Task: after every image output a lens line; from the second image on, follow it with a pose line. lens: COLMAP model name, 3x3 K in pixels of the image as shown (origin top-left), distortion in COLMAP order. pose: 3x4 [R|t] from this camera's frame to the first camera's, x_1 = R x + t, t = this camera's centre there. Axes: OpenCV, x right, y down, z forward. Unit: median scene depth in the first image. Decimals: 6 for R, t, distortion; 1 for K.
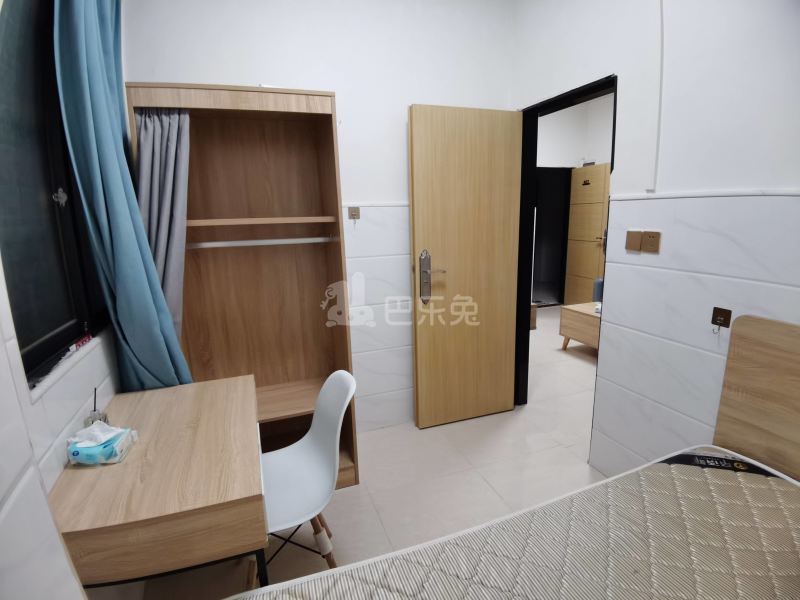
lens RADIAL K [[403.6, 0, 402.3], [0, 403.6, 298.4], [0, 0, 1]] dist [-0.002108, -0.000175]
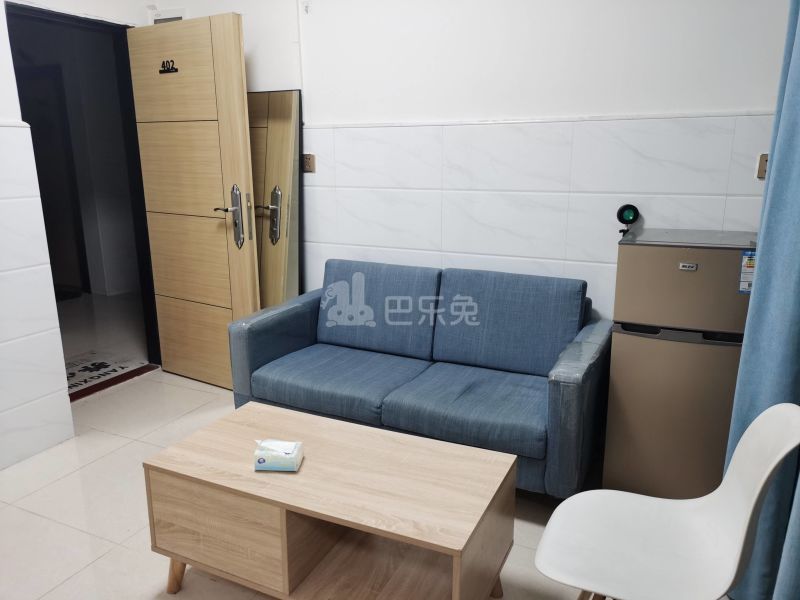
lens RADIAL K [[617.8, 0, 400.6], [0, 617.8, 301.1], [0, 0, 1]] dist [0.005769, 0.002064]
pose [[0.731306, -0.143138, 0.666860, 0.195608], [0.123508, 0.989358, 0.076917, -0.083698], [-0.670774, 0.026112, 0.741202, 0.426510]]
